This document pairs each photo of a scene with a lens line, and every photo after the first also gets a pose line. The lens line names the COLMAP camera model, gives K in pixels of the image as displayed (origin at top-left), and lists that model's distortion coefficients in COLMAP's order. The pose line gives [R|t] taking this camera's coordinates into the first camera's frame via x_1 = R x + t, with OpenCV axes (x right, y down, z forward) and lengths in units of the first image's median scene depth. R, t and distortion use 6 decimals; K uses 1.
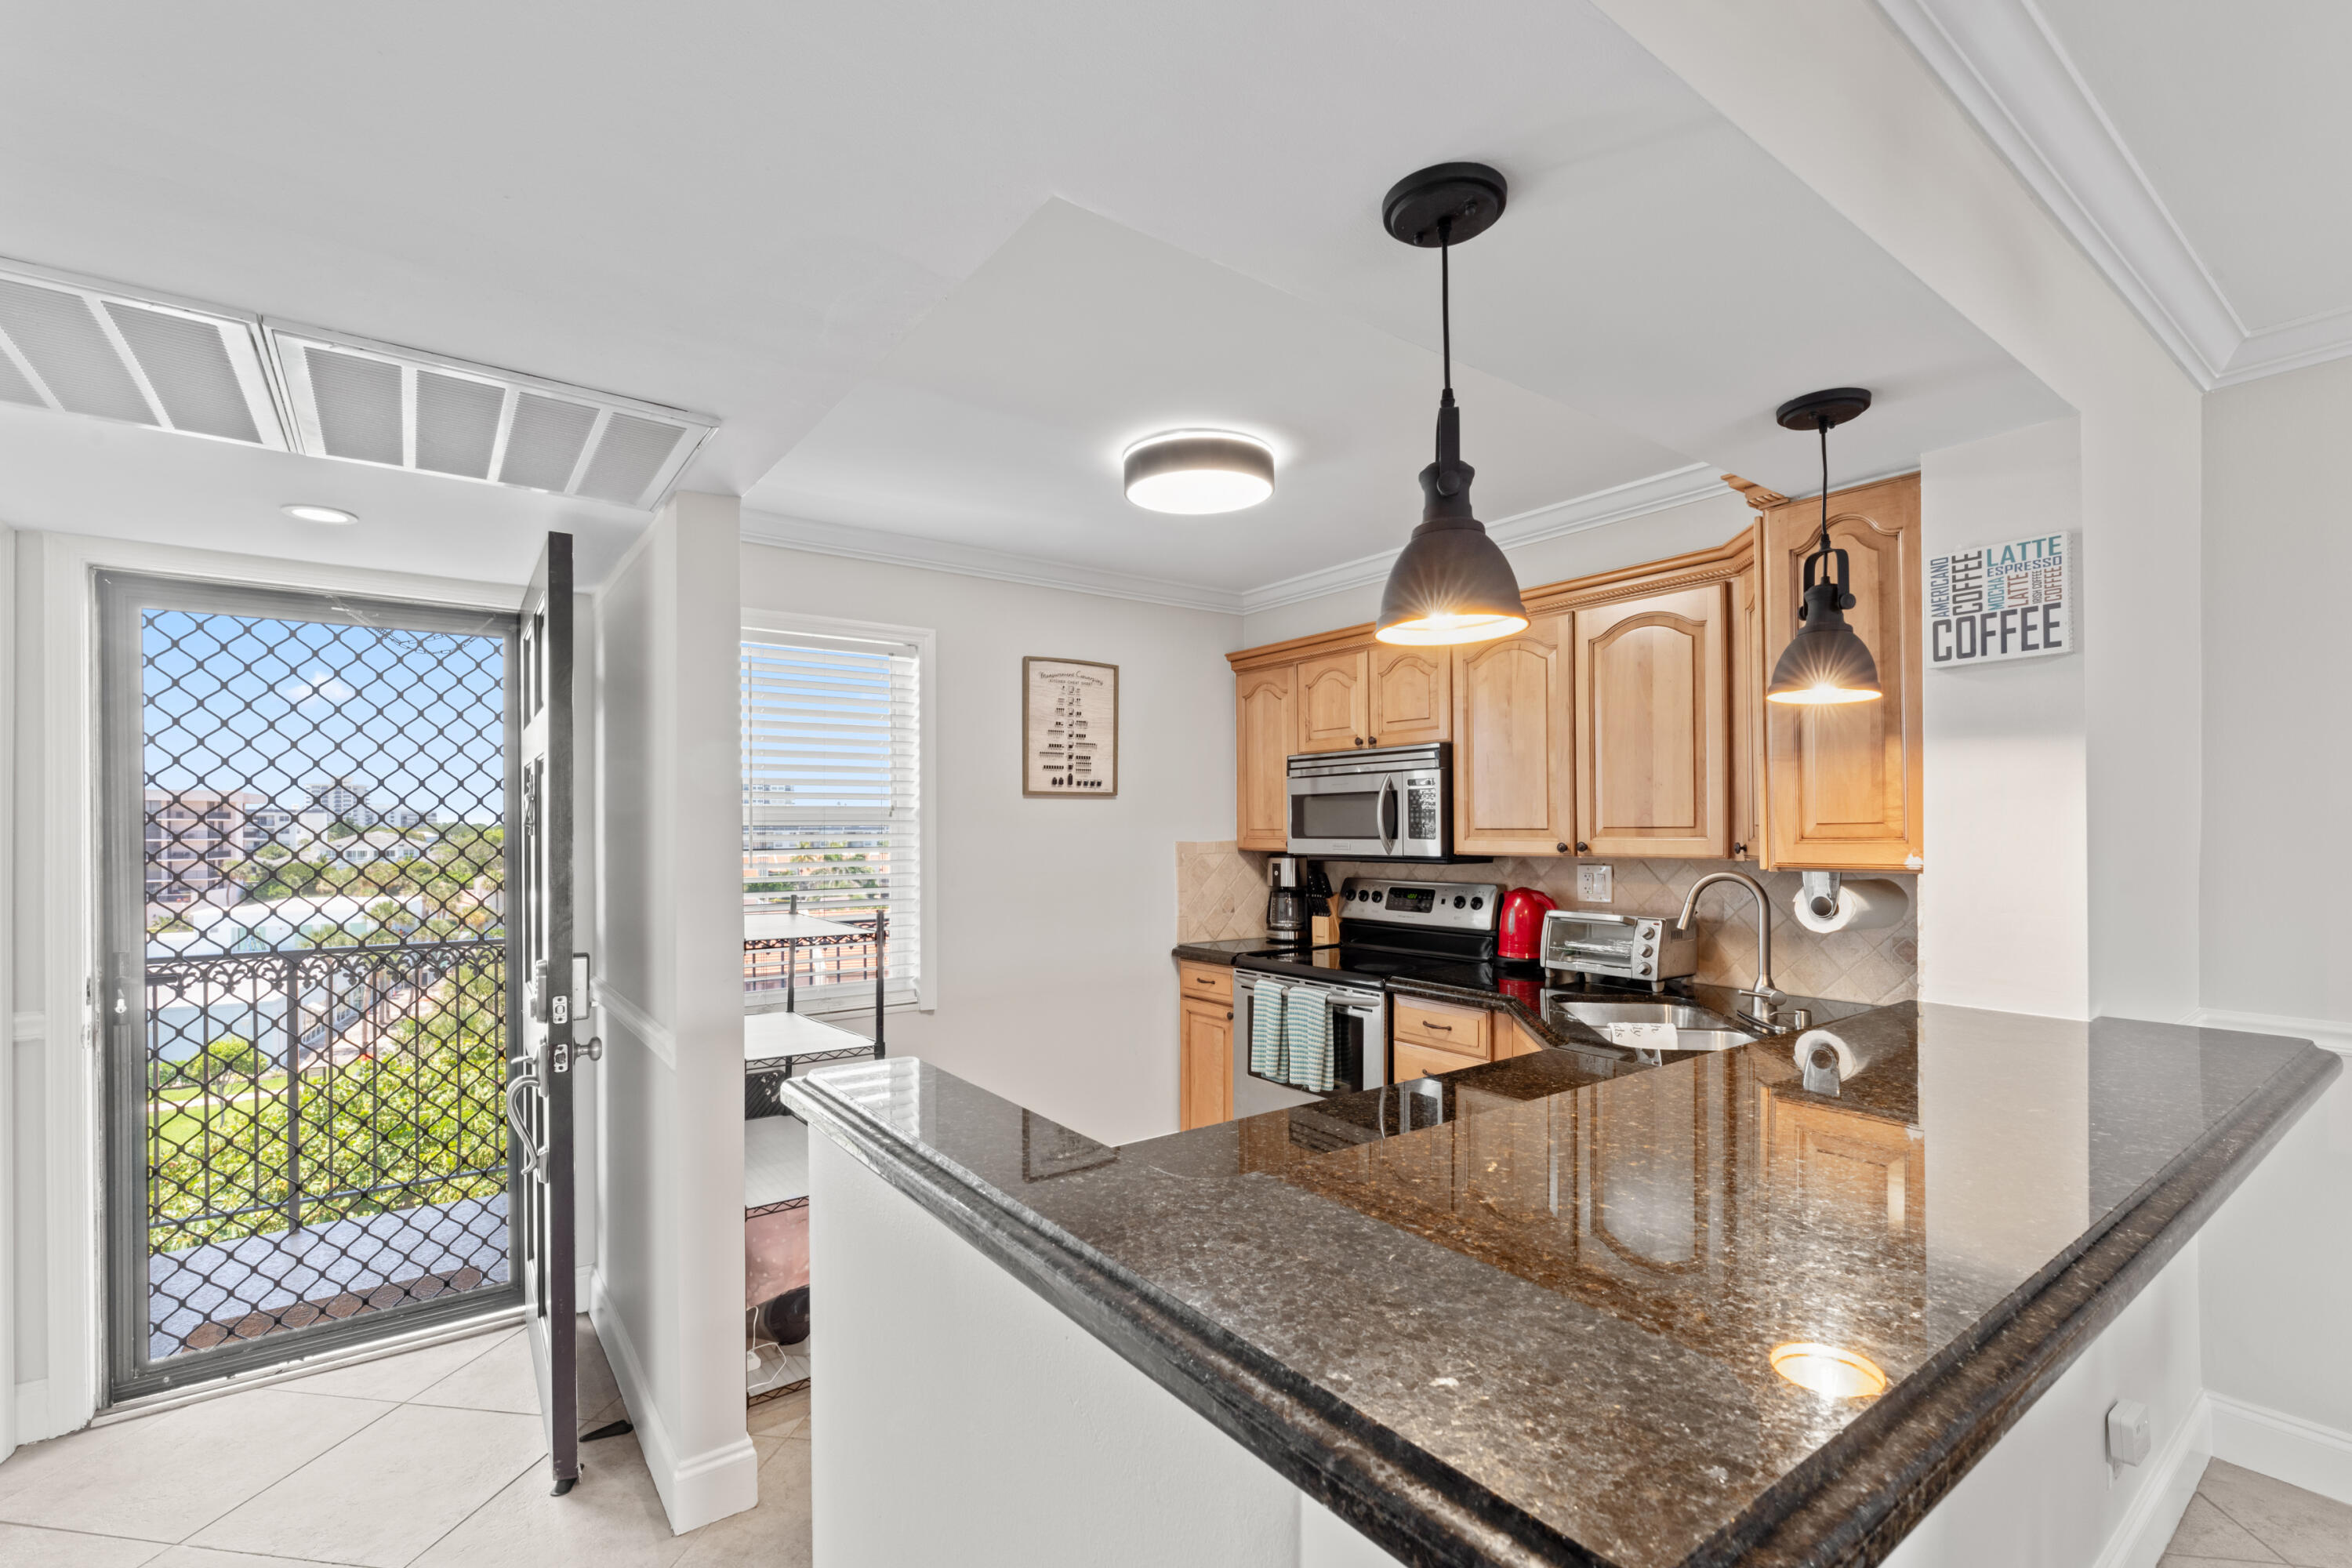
lens RADIAL K [[1034.5, 0, 1177.6], [0, 1034.5, 826.6], [0, 0, 1]] dist [-0.001203, -0.000217]
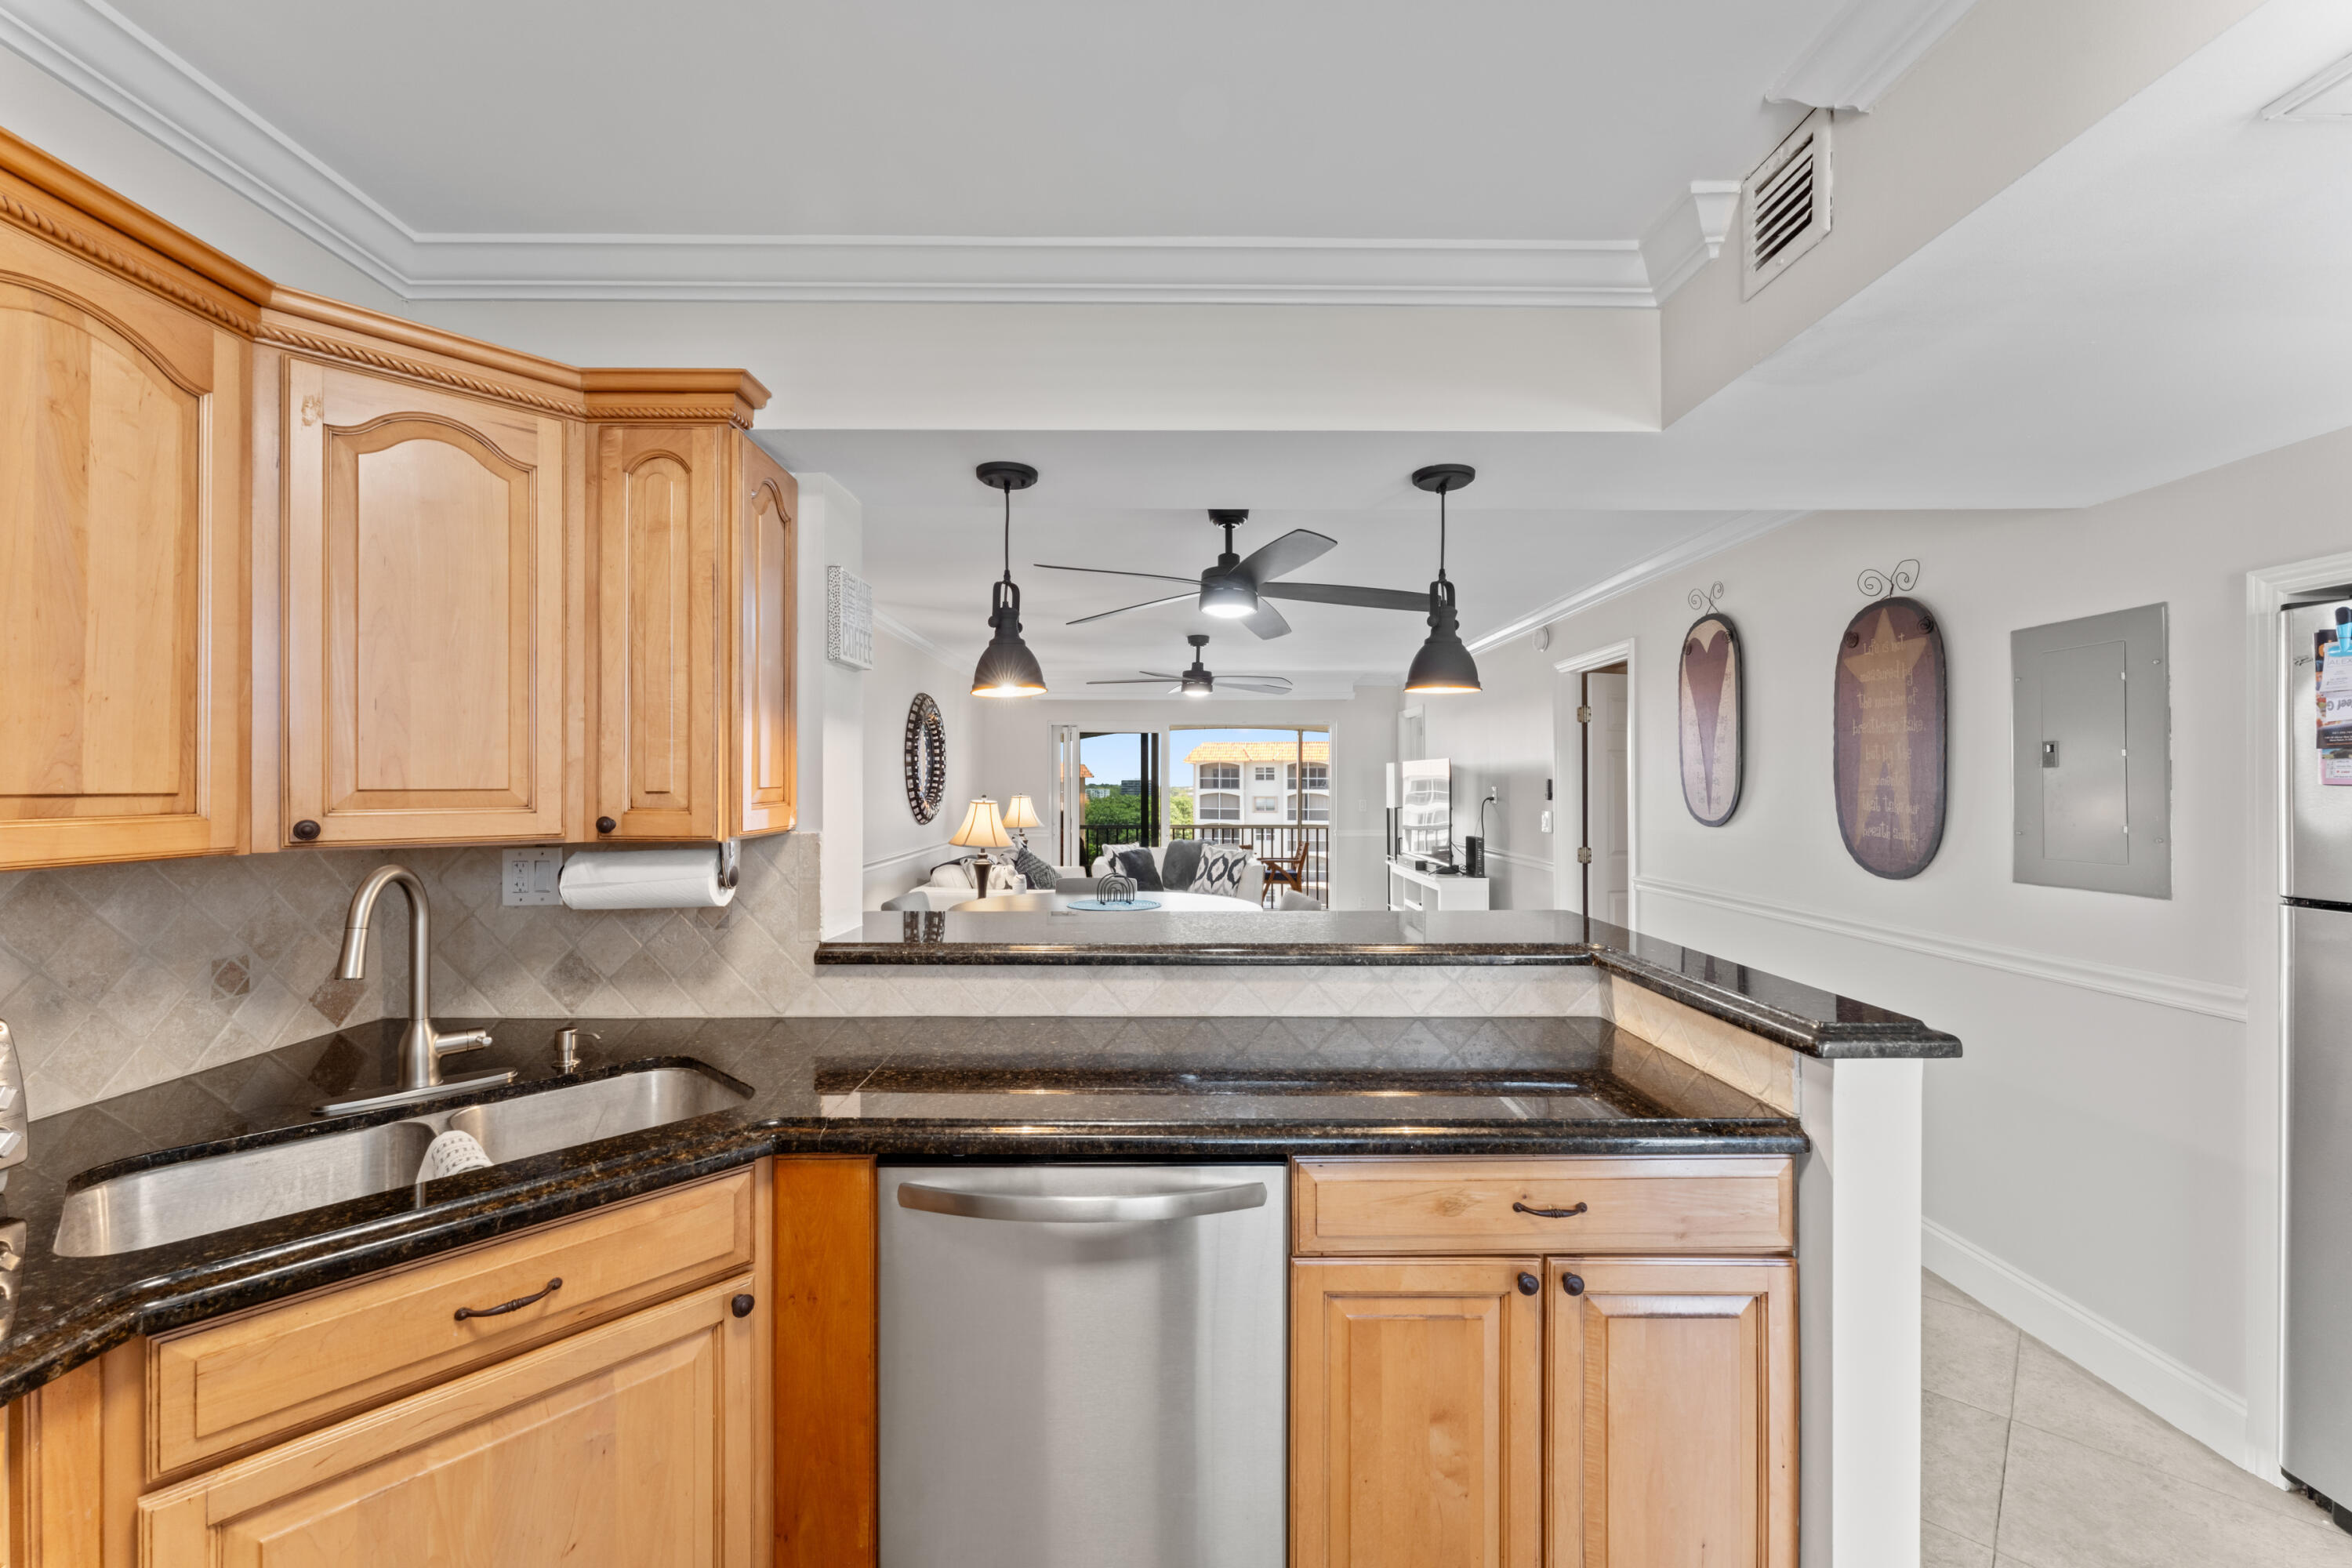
lens RADIAL K [[944.8, 0, 1176.1], [0, 944.8, 793.6], [0, 0, 1]] dist [0.000516, 0.000285]
pose [[-0.810910, 0.000344, 0.585171, -0.121596], [0.003047, 0.999989, 0.003635, -0.000133], [-0.585164, 0.004731, -0.810901, 0.872174]]
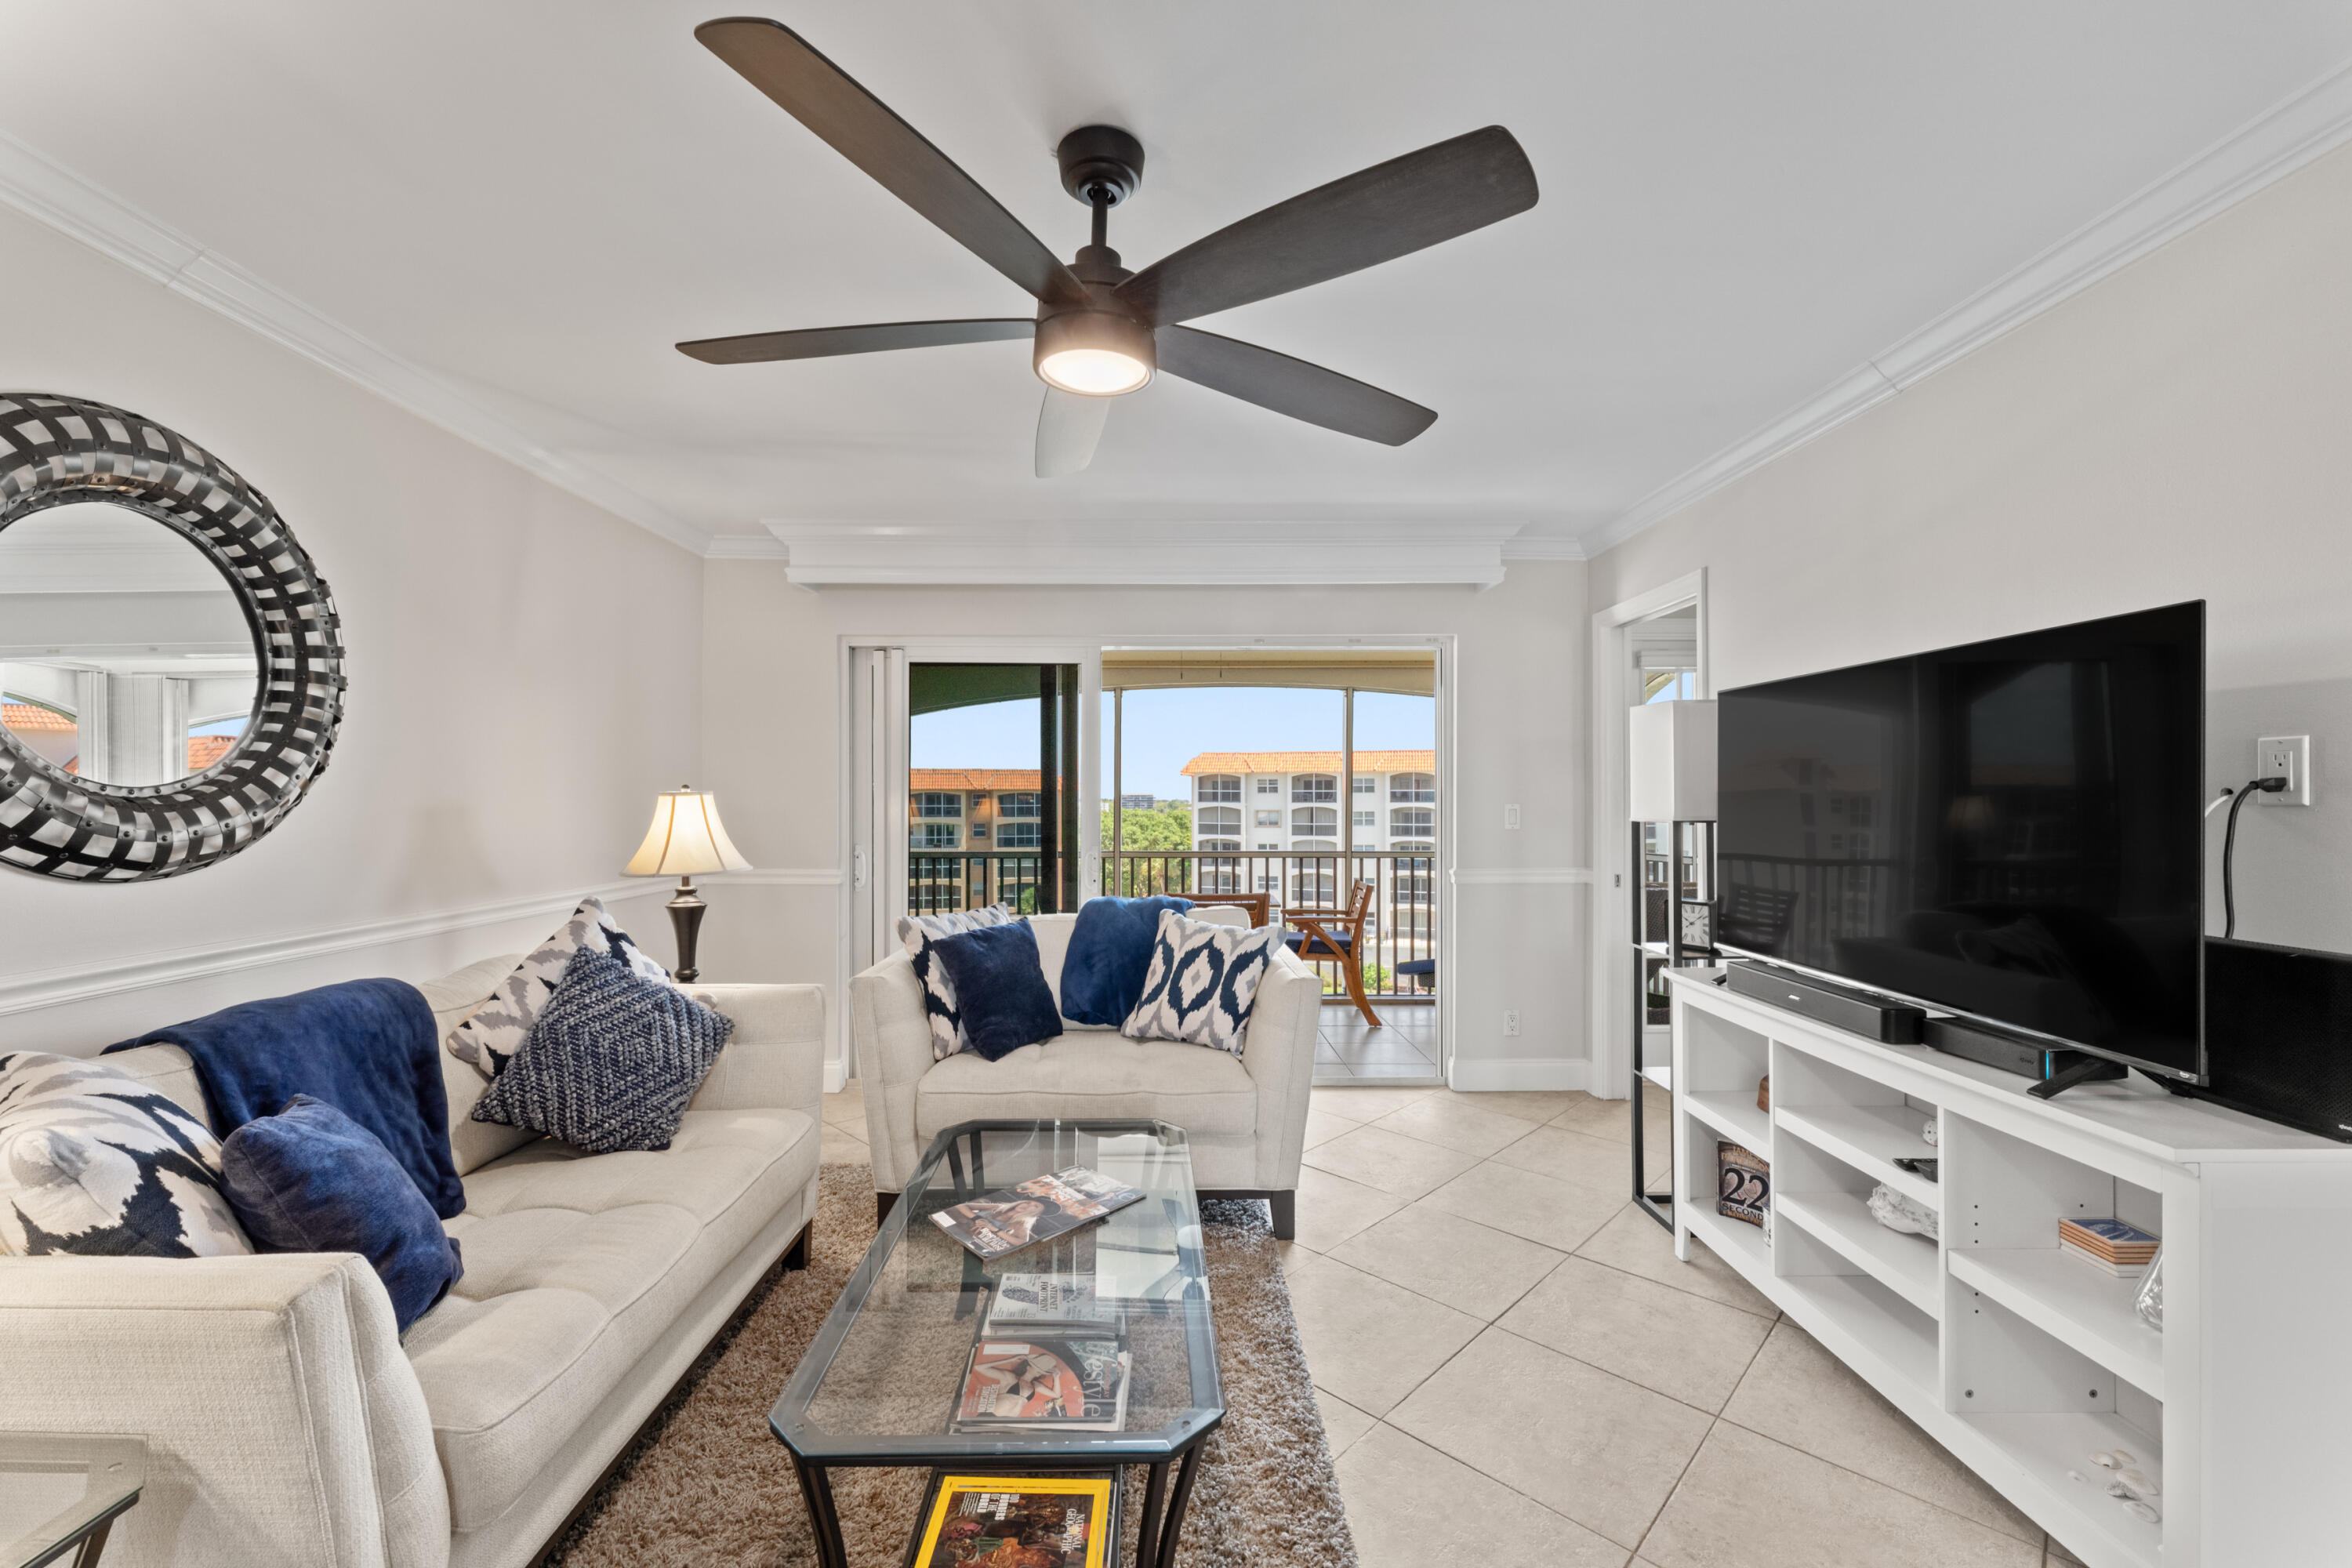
lens RADIAL K [[944.8, 0, 1176.1], [0, 944.8, 793.6], [0, 0, 1]] dist [0.000516, 0.000285]
pose [[-0.810527, 0.009042, 0.585631, 0.588638], [0.002728, 0.999928, -0.011663, 0.025857], [-0.585695, -0.007855, -0.810494, -0.245954]]
